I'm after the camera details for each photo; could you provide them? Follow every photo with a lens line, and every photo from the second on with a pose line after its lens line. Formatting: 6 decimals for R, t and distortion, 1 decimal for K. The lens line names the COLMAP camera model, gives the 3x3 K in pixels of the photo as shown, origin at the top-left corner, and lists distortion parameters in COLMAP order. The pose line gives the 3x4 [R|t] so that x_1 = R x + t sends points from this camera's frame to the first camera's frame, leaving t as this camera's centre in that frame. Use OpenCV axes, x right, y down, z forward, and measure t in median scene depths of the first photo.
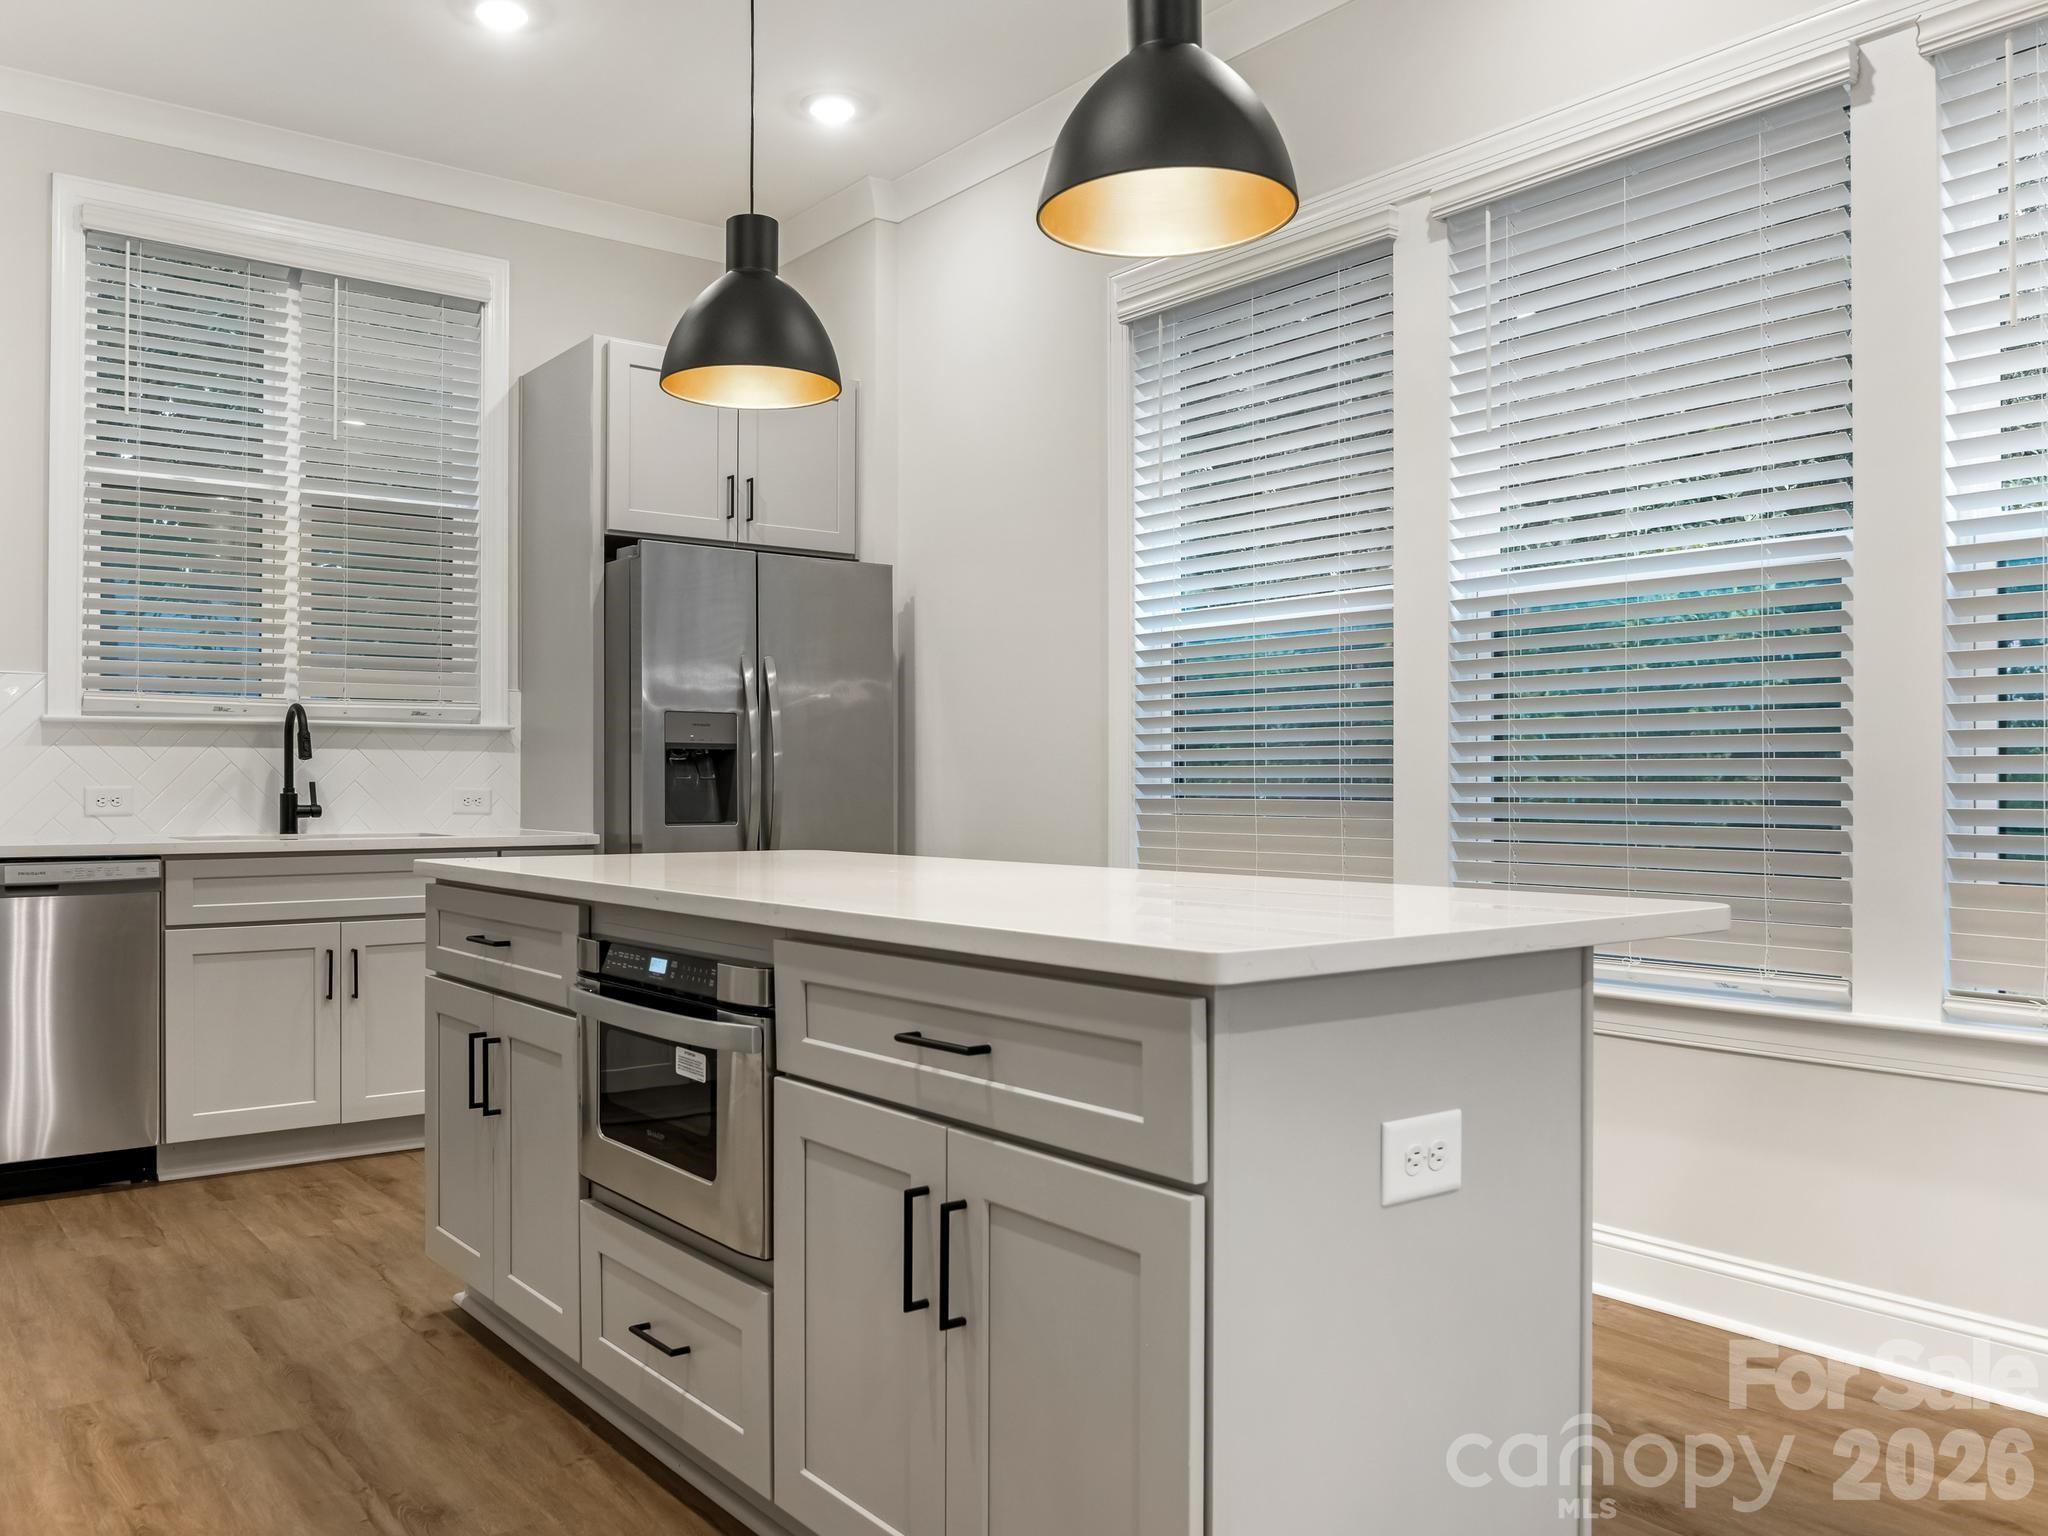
lens RADIAL K [[1597.3, 0, 919.5], [0, 1597.3, 786.7], [0, 0, 1]] dist [-0.019329, 0.000364]
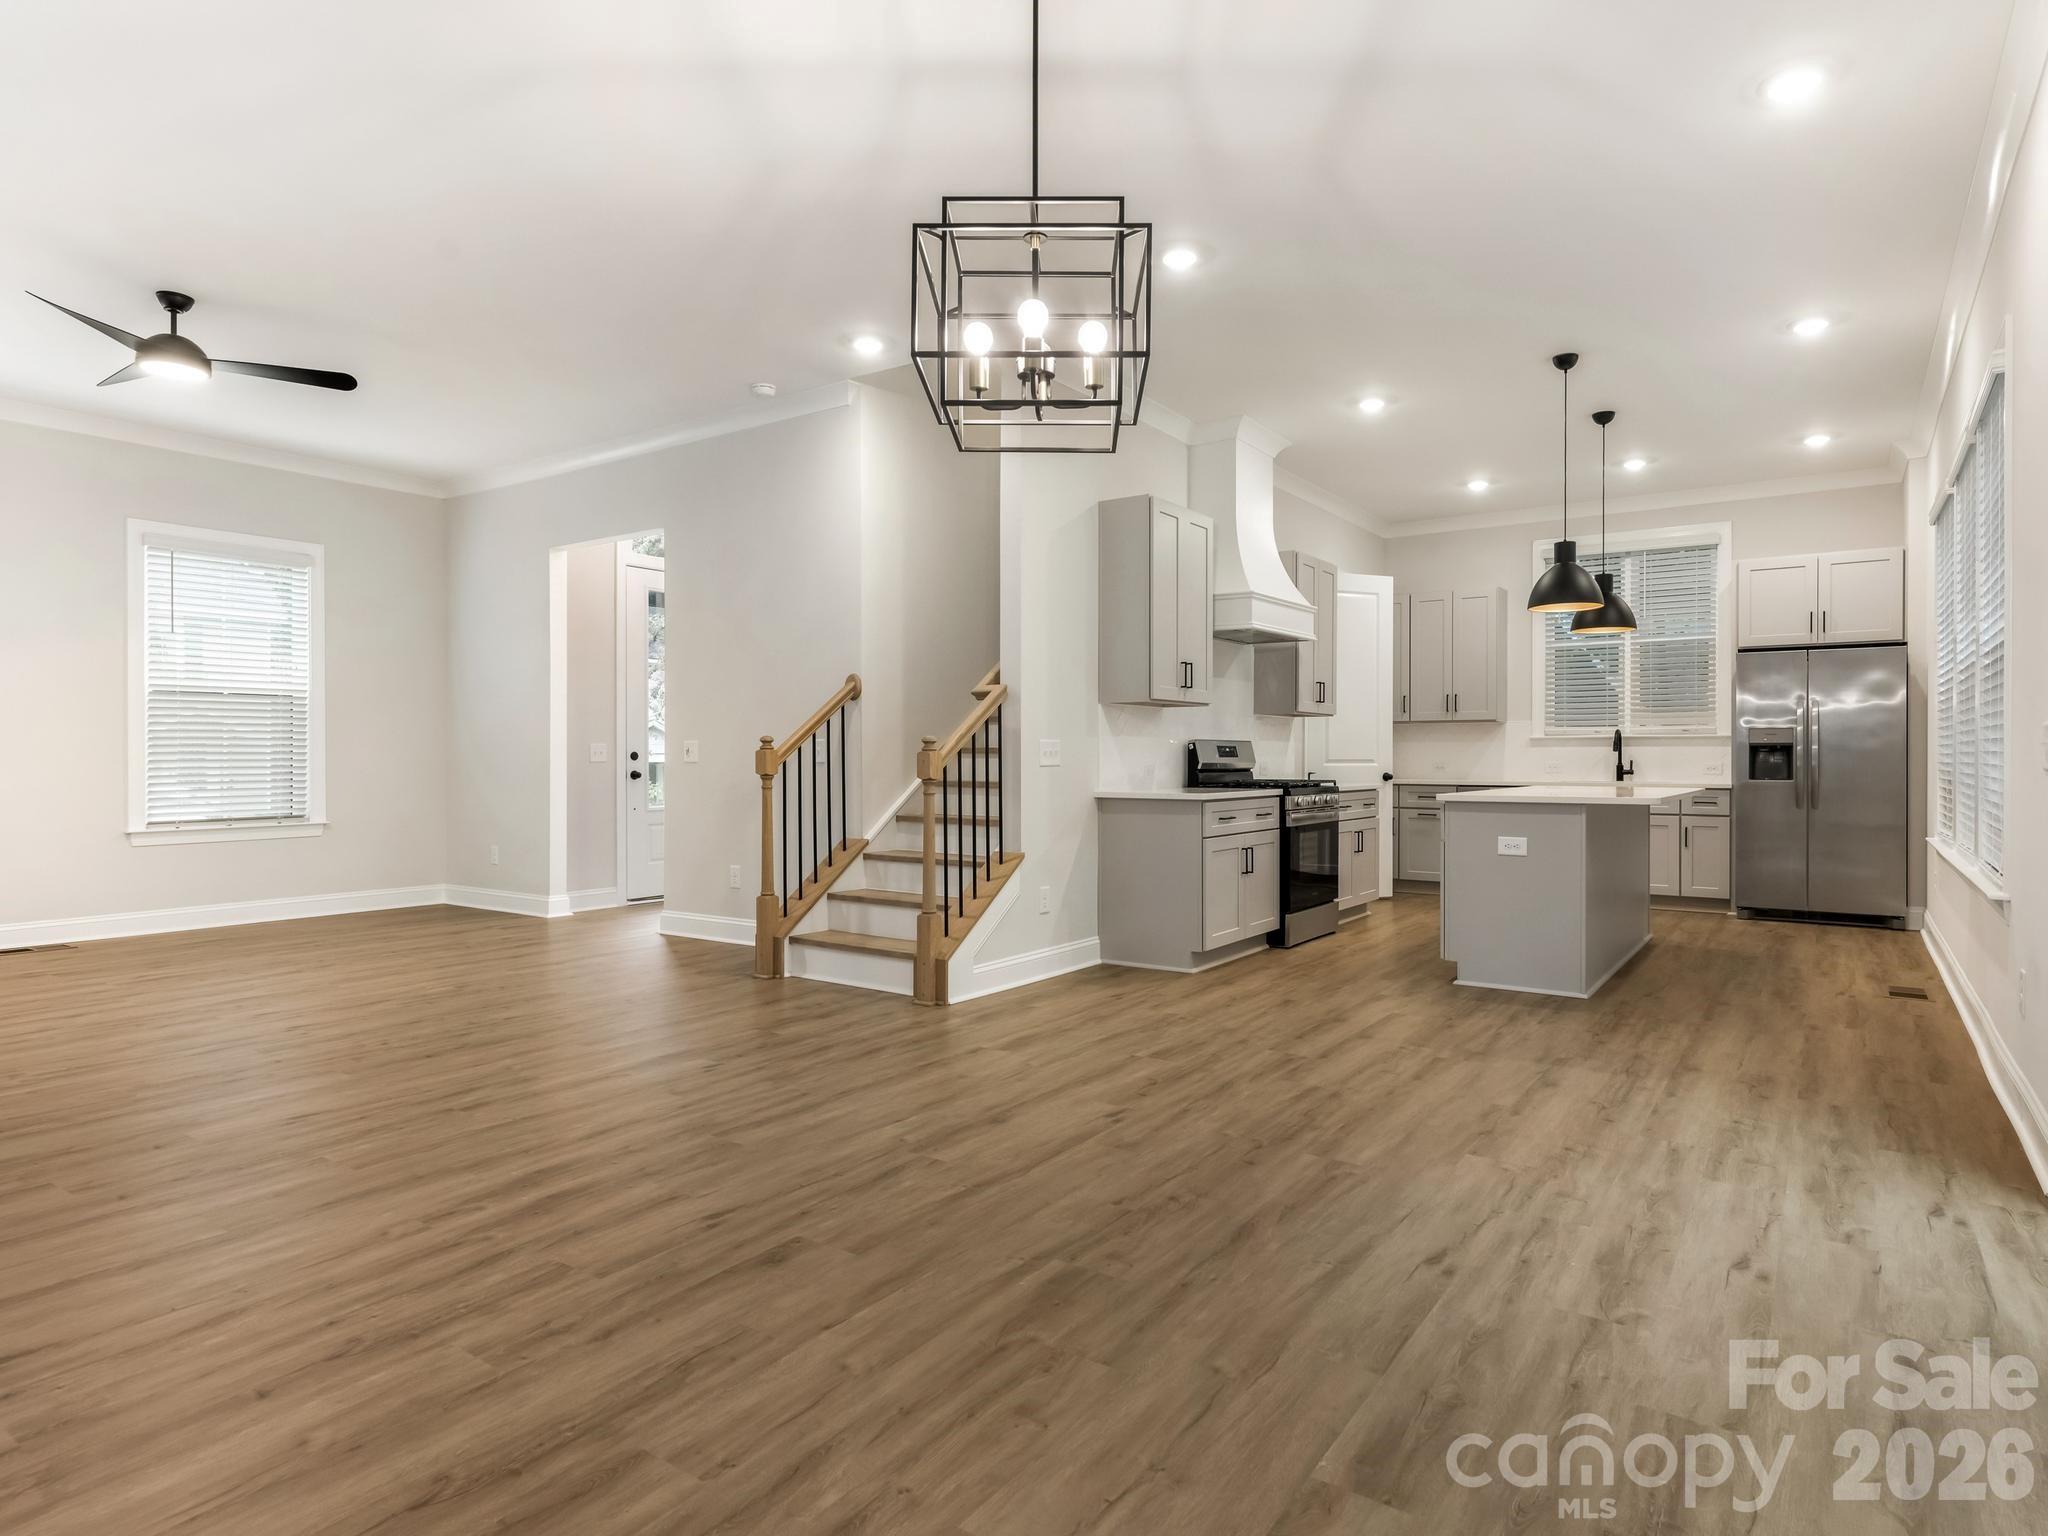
lens RADIAL K [[1148.3, 0, 1052.3], [0, 1148.3, 765.7], [0, 0, 1]] dist [0.007107, -0.001433]
pose [[0.342564, 0.005514, -0.939478, 0.991550], [0.000444, 0.999982, 0.006032, -0.005951], [0.939494, -0.002483, 0.342555, -0.454614]]
